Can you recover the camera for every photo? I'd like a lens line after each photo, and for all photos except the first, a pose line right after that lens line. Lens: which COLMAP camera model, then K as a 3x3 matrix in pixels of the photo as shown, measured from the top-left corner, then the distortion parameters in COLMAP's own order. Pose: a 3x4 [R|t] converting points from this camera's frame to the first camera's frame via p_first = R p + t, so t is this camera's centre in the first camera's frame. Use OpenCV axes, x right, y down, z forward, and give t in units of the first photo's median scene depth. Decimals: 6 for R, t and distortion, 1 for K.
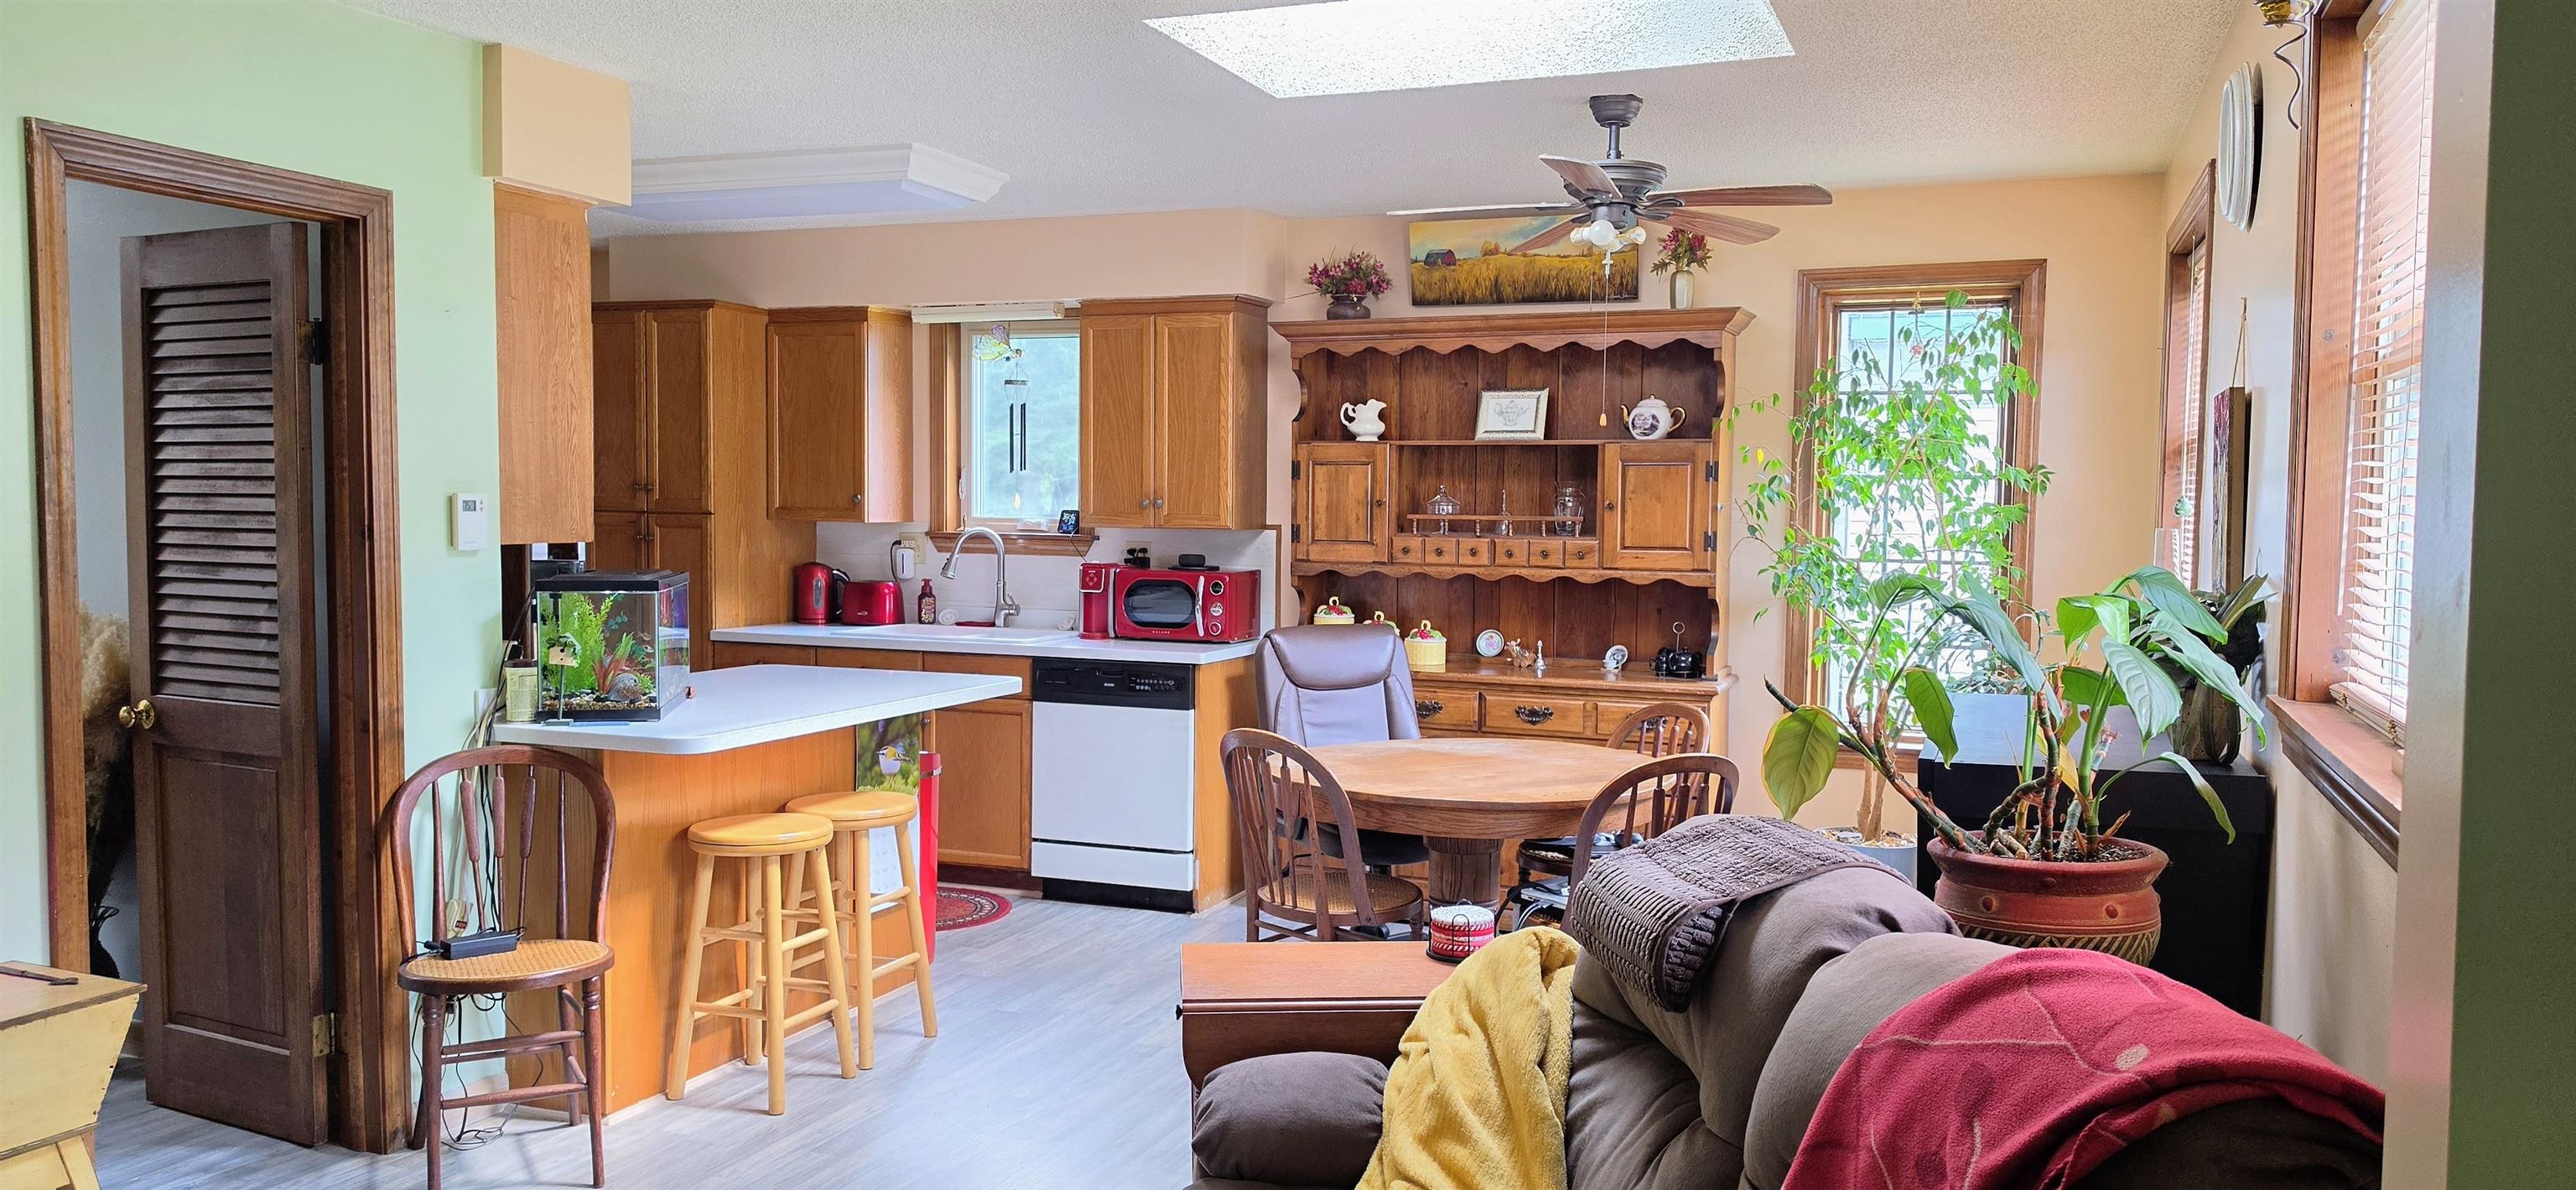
lens RADIAL K [[1794.7, 0, 1283.8], [0, 1794.7, 599.4], [0, 0, 1]] dist [0.079805, -0.087389]
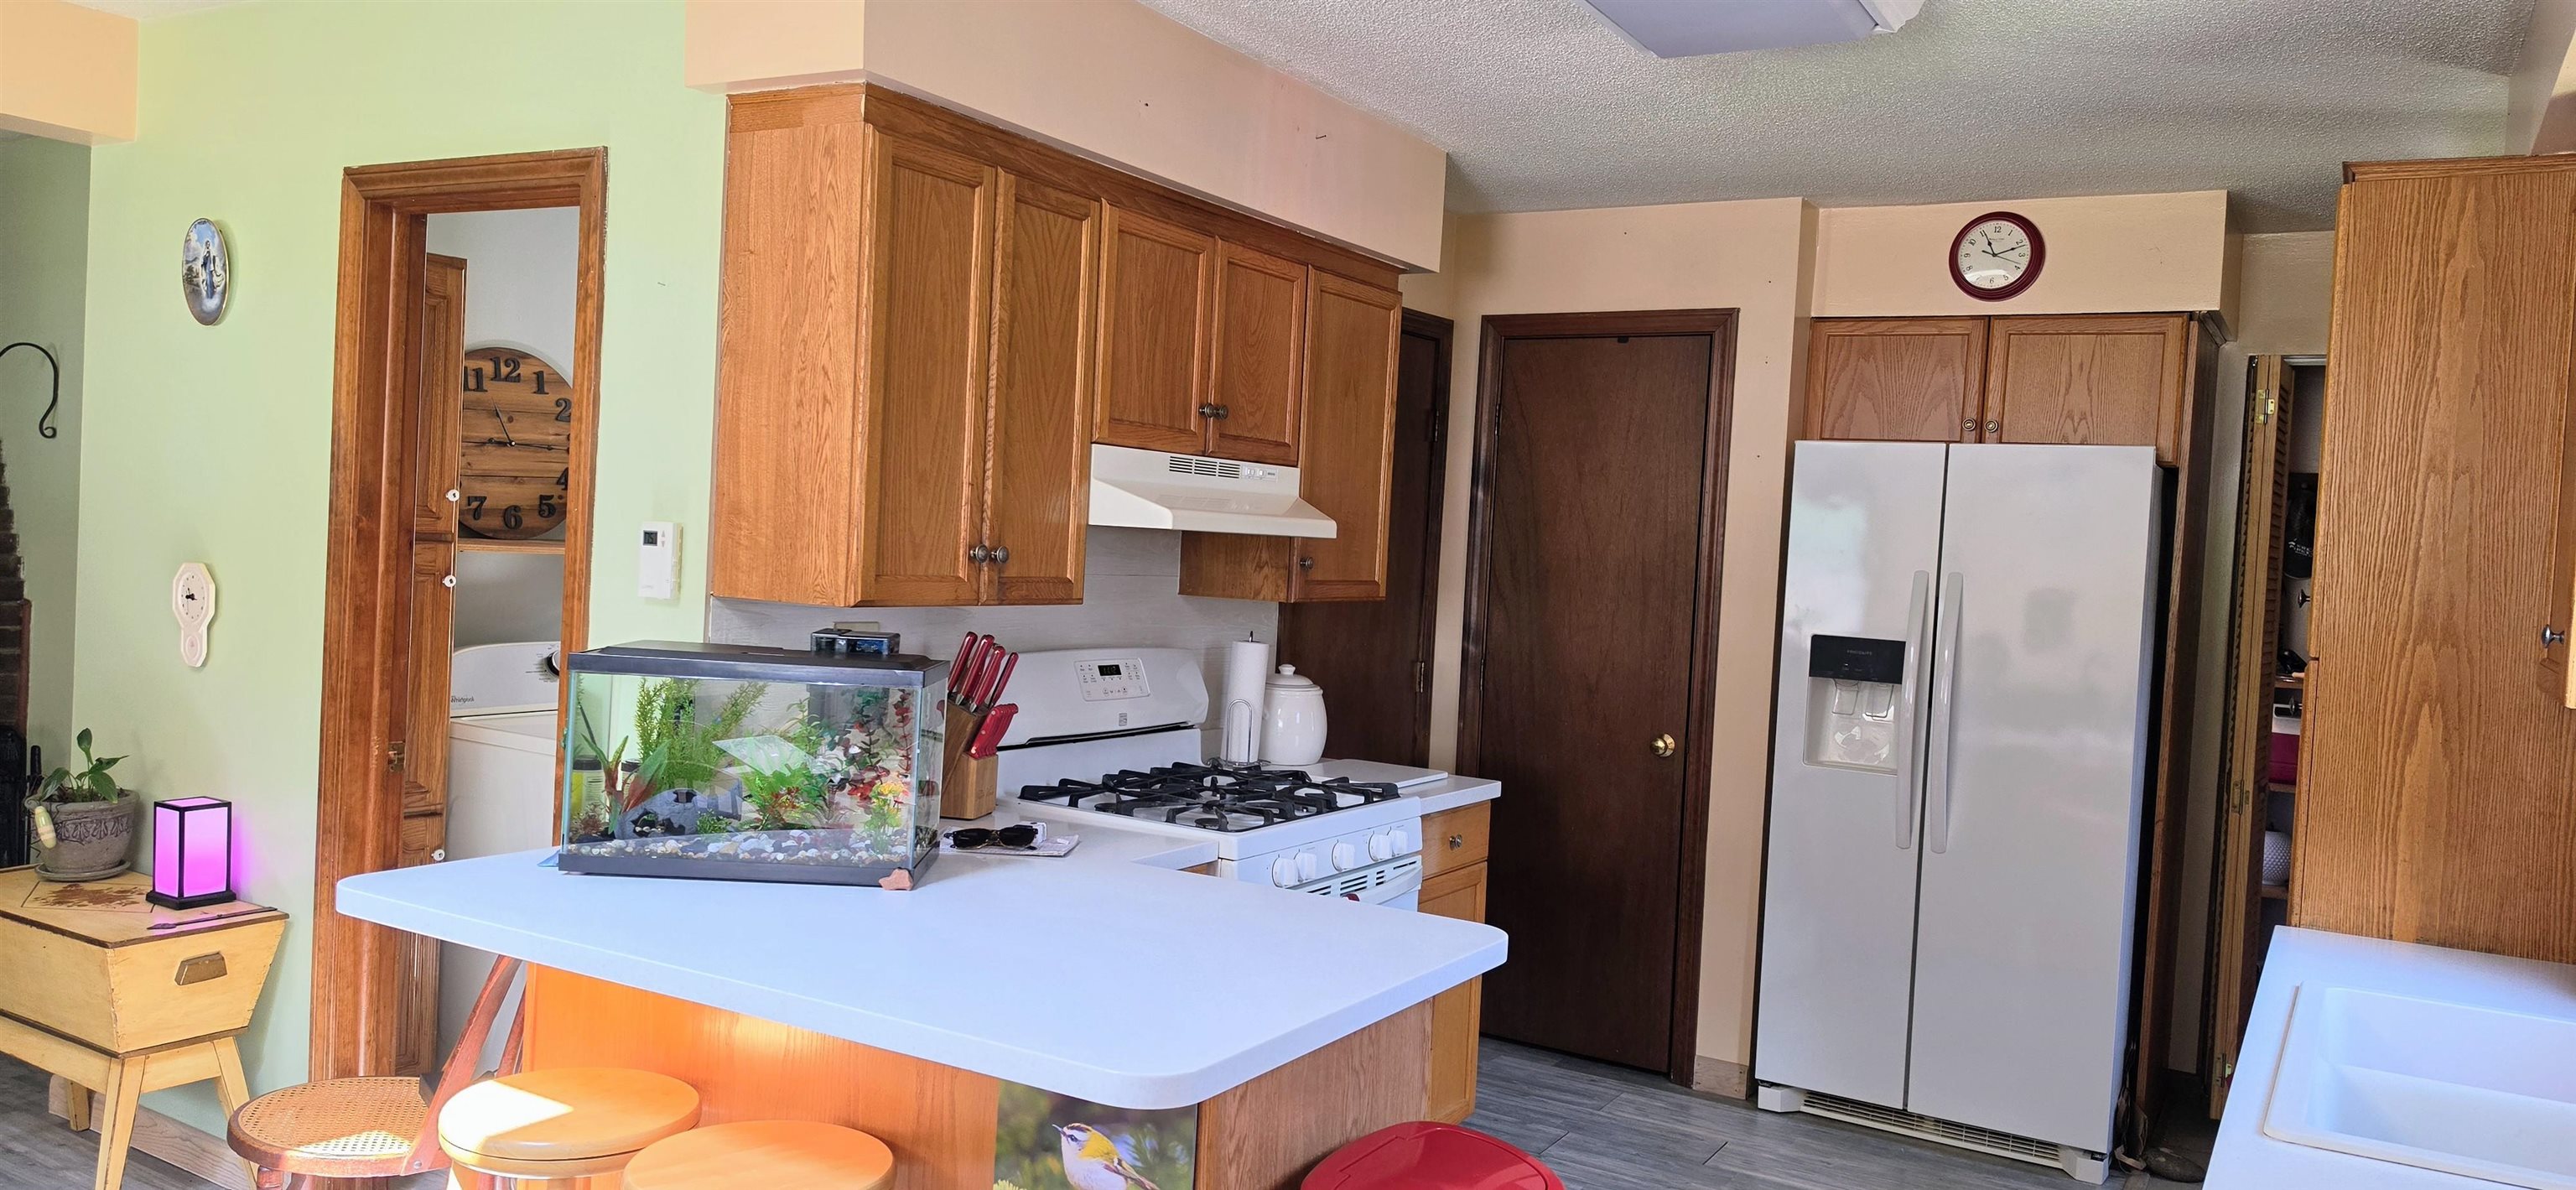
lens RADIAL K [[1794.7, 0, 1271.2], [0, 1794.7, 597.8], [0, 0, 1]] dist [0.079805, -0.087389]
pose [[-0.163216, 0.011172, -0.986527, 0.201093], [-0.114698, 0.992941, 0.030221, -0.063835], [0.979900, 0.118086, -0.160782, 1.107500]]
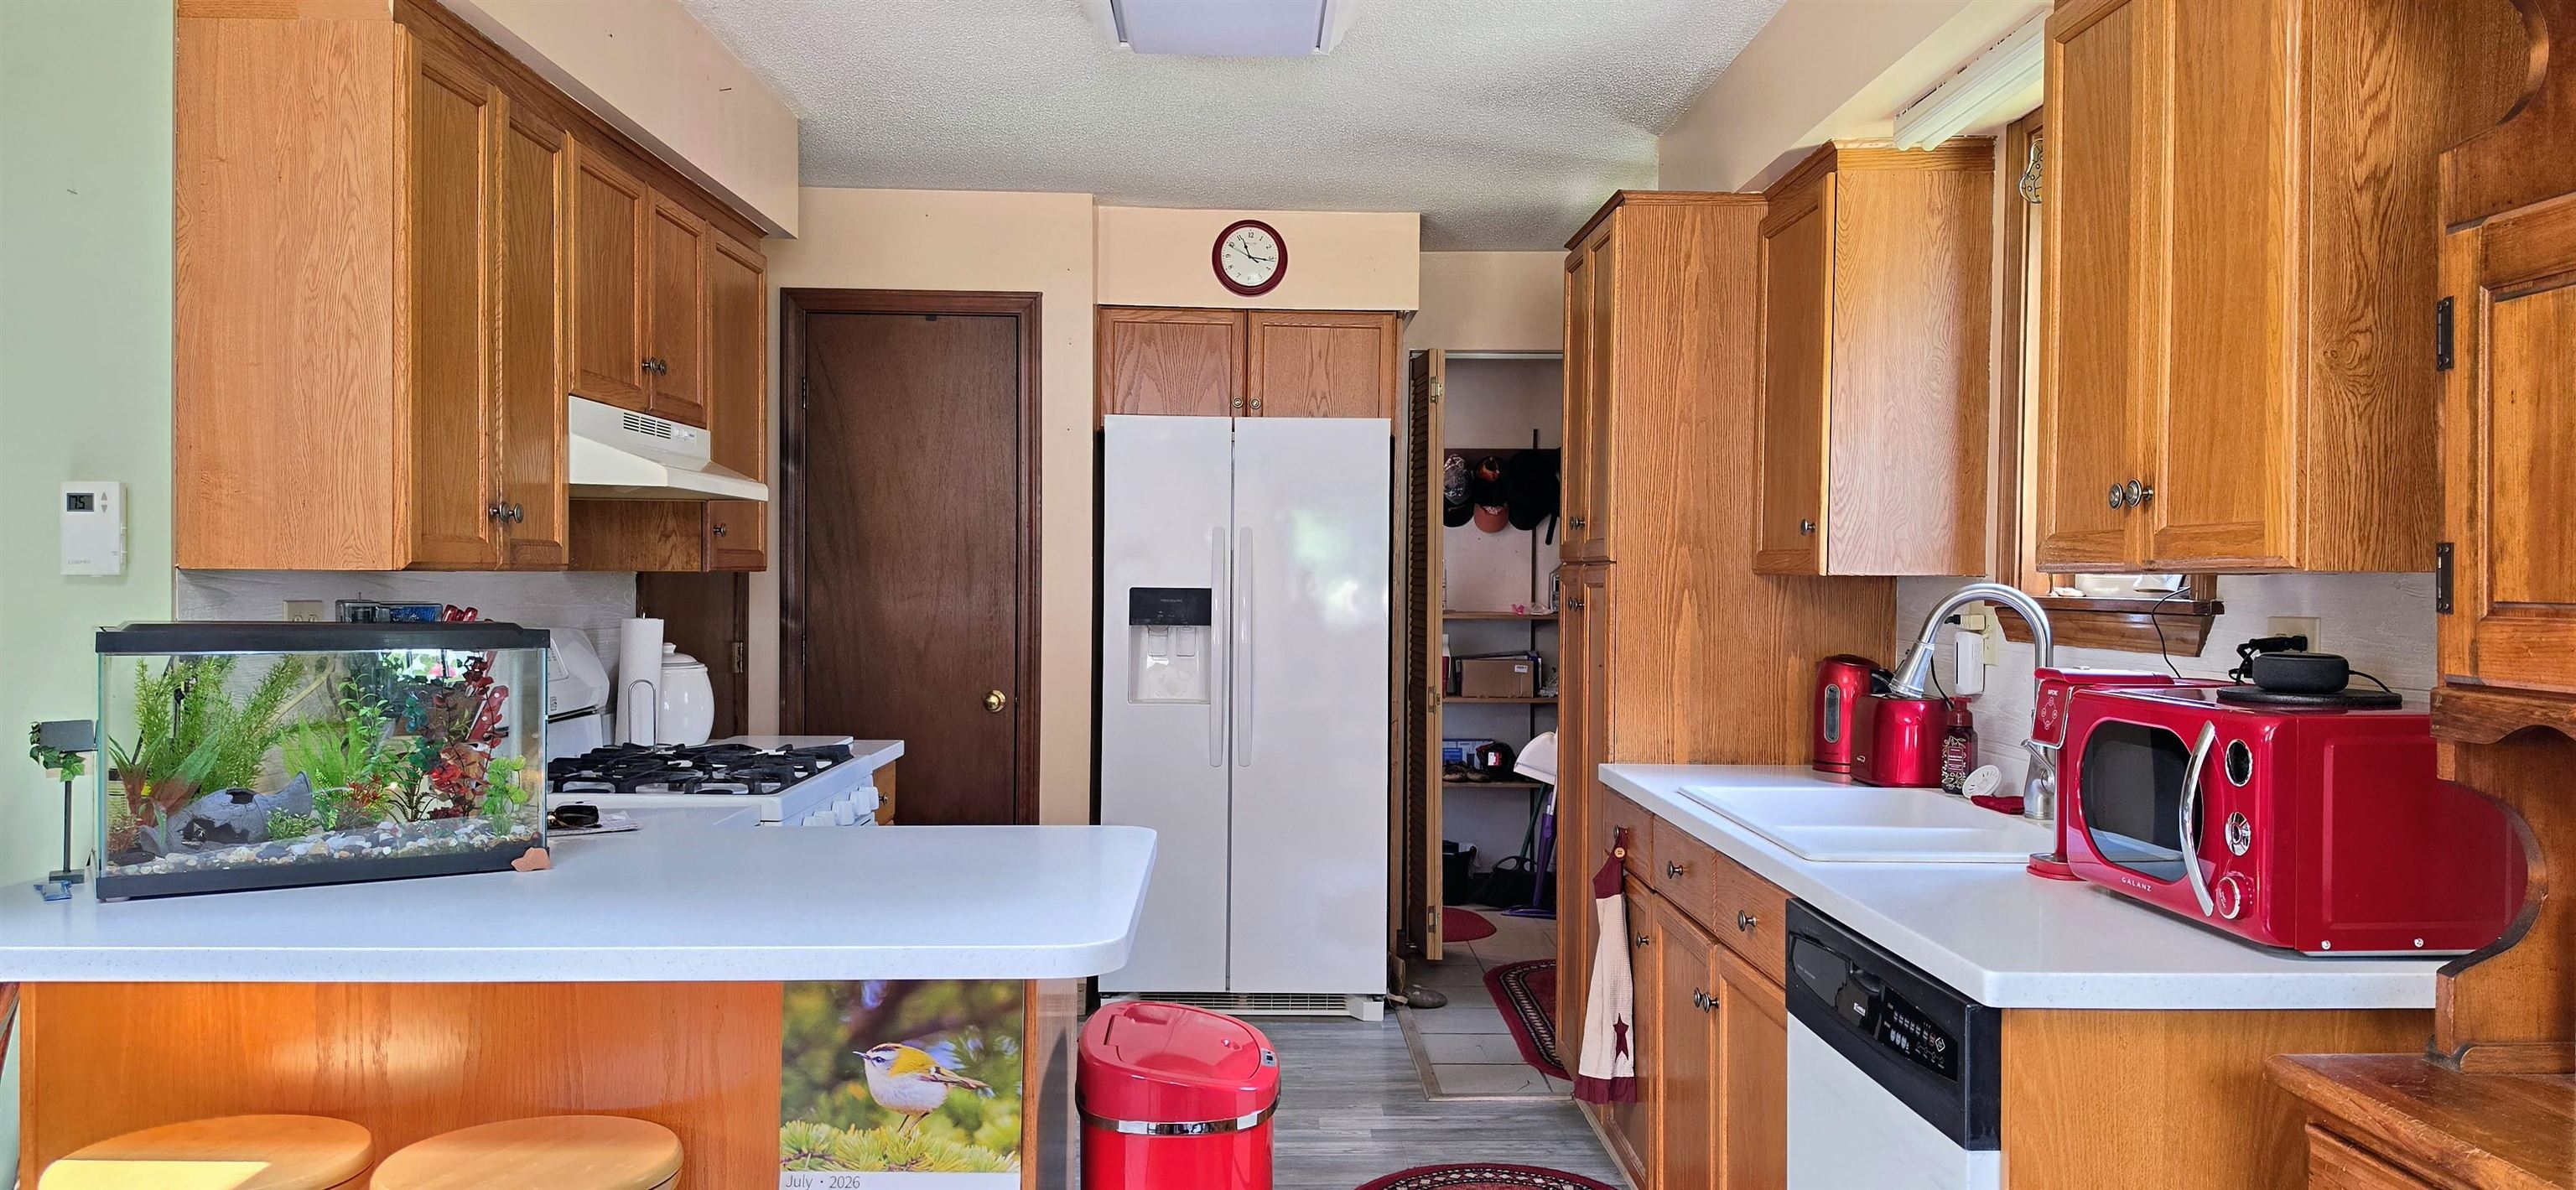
lens RADIAL K [[1794.7, 0, 1282.1], [0, 1794.7, 619.2], [0, 0, 1]] dist [0.079805, -0.087389]
pose [[0.391312, 0.009808, -0.920206, 0.224911], [-0.058290, 0.998199, -0.014148, -0.021831], [0.918410, 0.059175, 0.391179, 0.913183]]
